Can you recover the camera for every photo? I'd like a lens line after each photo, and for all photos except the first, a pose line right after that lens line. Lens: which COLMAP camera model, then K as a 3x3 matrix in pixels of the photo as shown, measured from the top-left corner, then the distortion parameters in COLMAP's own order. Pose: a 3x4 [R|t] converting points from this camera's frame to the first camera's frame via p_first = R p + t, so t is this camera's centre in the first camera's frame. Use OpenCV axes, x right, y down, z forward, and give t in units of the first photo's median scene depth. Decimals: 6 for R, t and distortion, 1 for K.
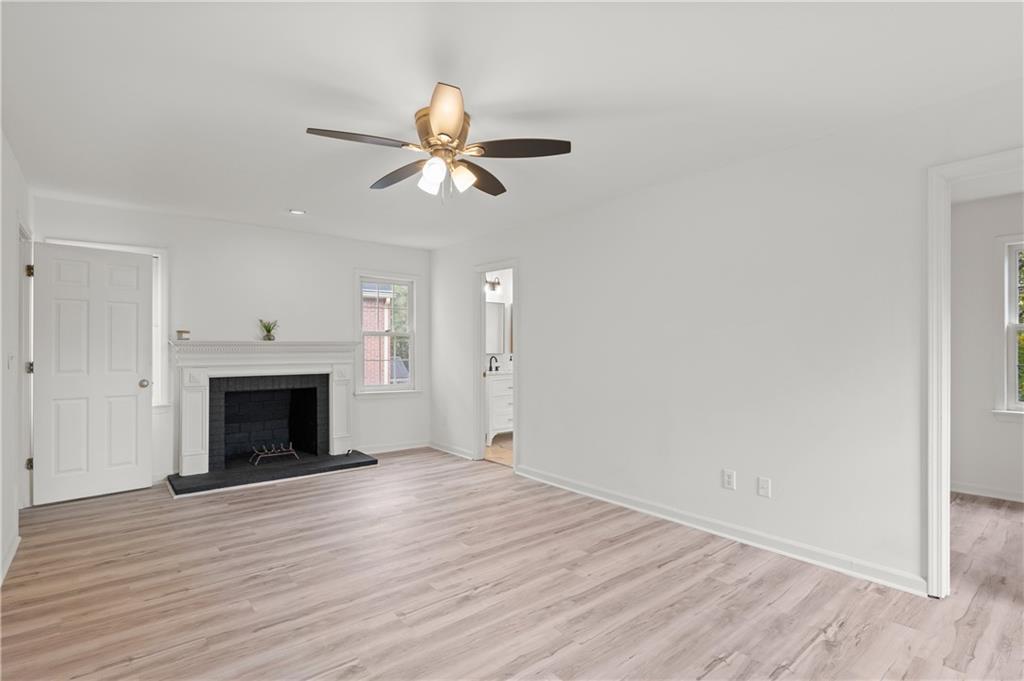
lens RADIAL K [[527.6, 0, 516.3], [0, 527.6, 341.4], [0, 0, 1]] dist [0.000572, 0.000065]
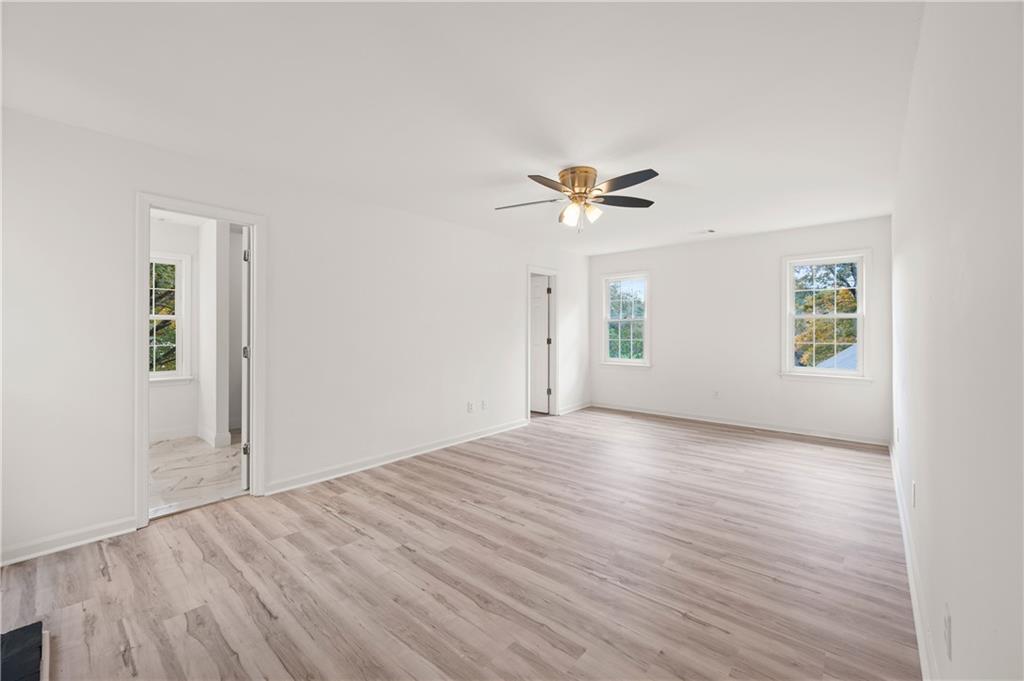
lens RADIAL K [[412.8, 0, 513.2], [0, 412.8, 333.7], [0, 0, 1]] dist [-0.007441, 0.000712]
pose [[-0.191233, -0.001199, 0.981544, -0.972155], [-0.007883, 0.999969, -0.000314, 0.013761], [-0.981513, -0.007797, -0.191236, 1.115012]]
